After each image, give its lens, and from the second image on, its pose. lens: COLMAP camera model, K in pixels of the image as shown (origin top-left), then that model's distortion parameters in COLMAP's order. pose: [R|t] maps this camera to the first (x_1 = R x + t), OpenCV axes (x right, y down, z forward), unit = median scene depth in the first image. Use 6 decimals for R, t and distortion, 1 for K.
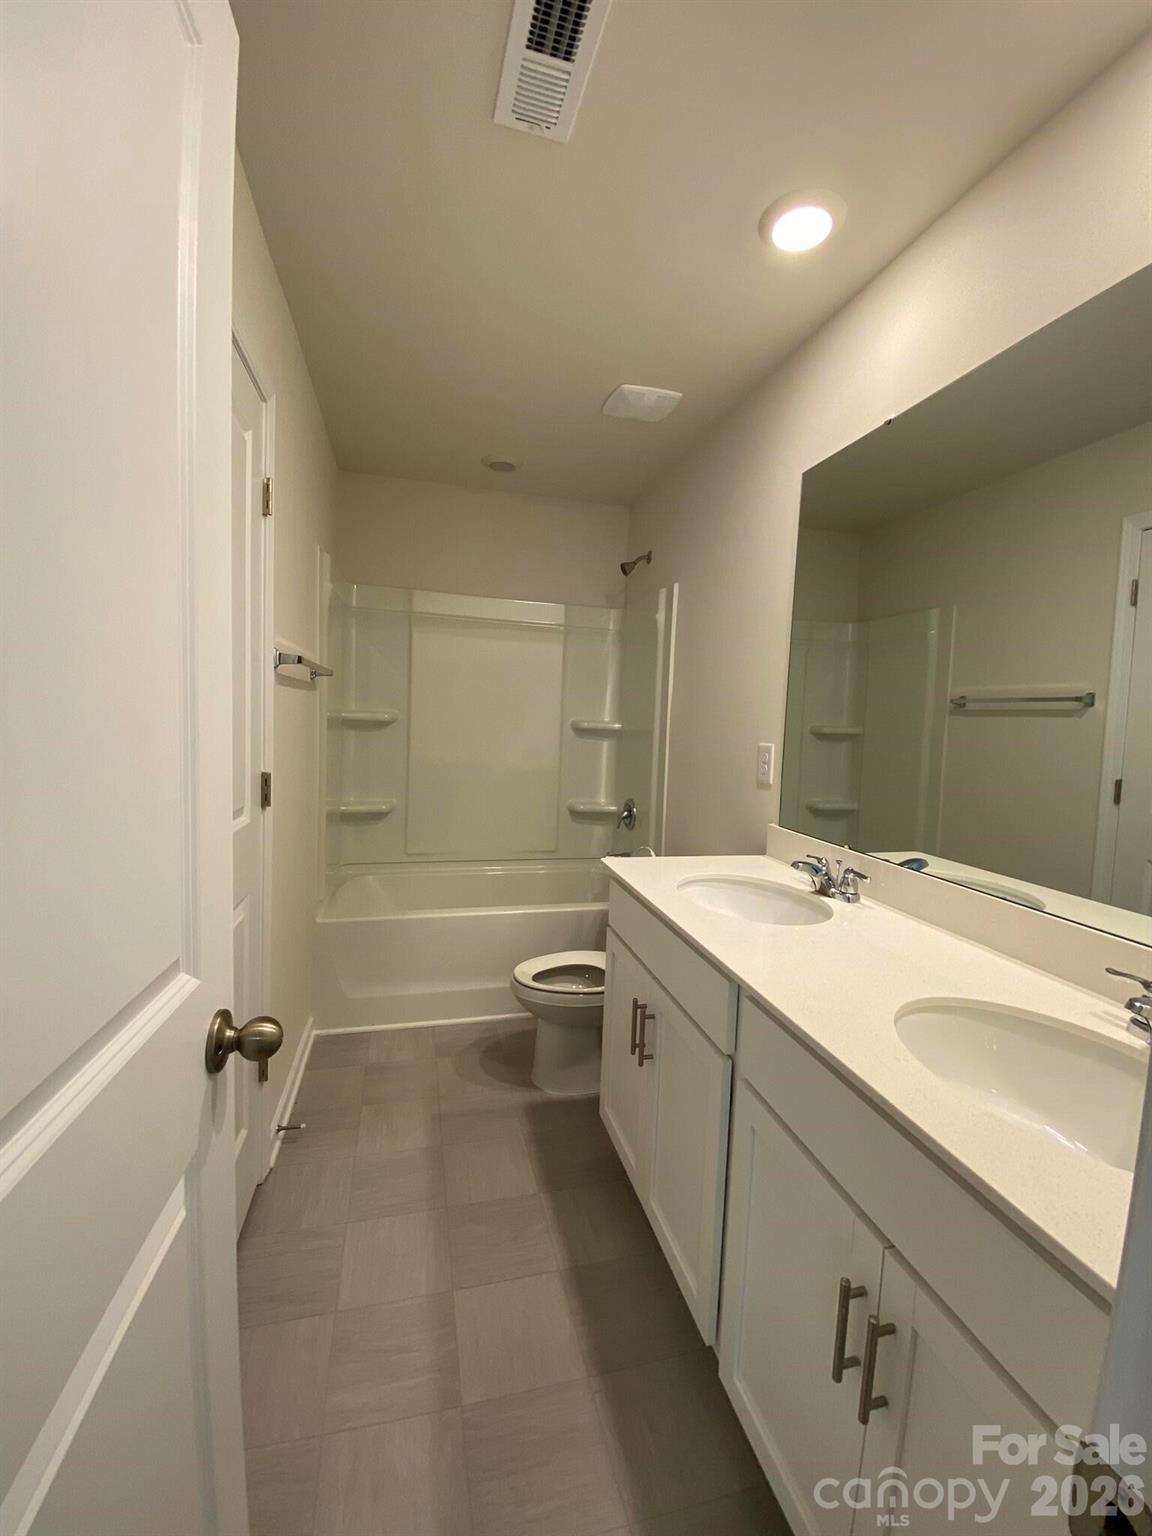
lens RADIAL K [[635.8, 0, 580.7], [0, 635.8, 768.6], [0, 0, 1]] dist [0.018217, -0.001251]
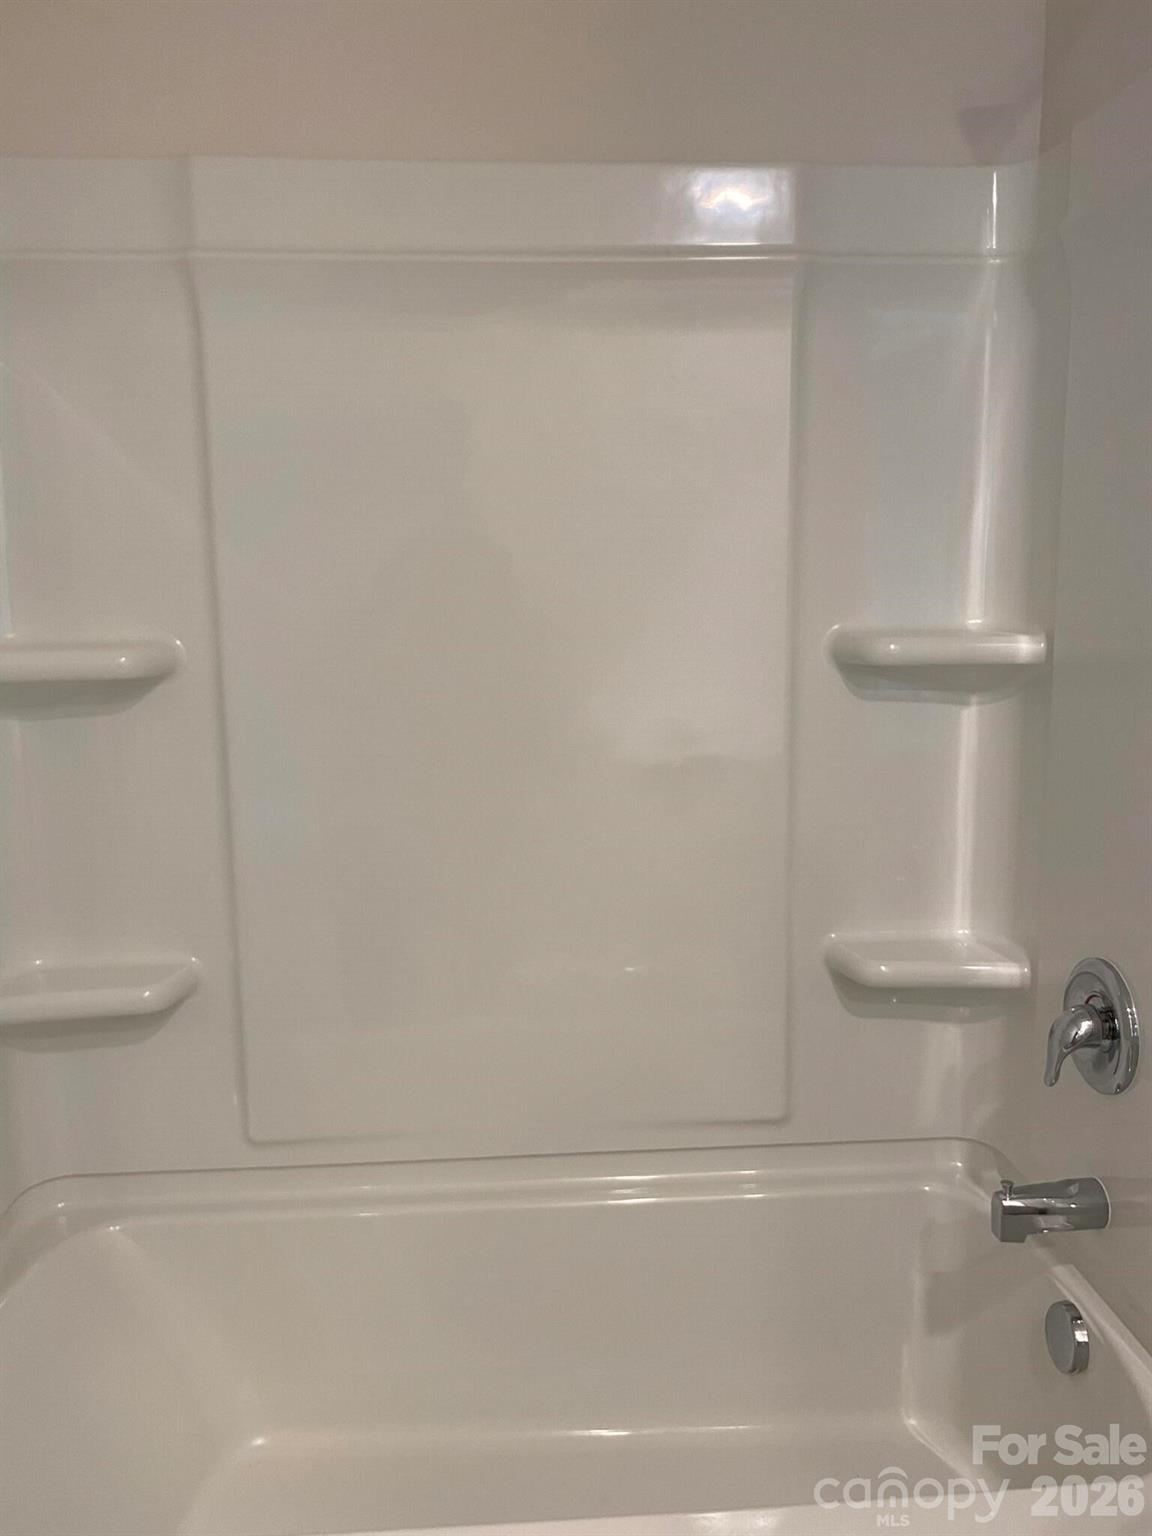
lens RADIAL K [[1149.8, 0, 575.1], [0, 1149.8, 771.4], [0, 0, 1]] dist [0.083814, -0.004231]
pose [[0.975458, -0.025241, -0.218734, -0.014605], [0.040383, 0.997066, 0.065034, -0.054094], [0.216451, -0.072271, 0.973615, 0.510566]]
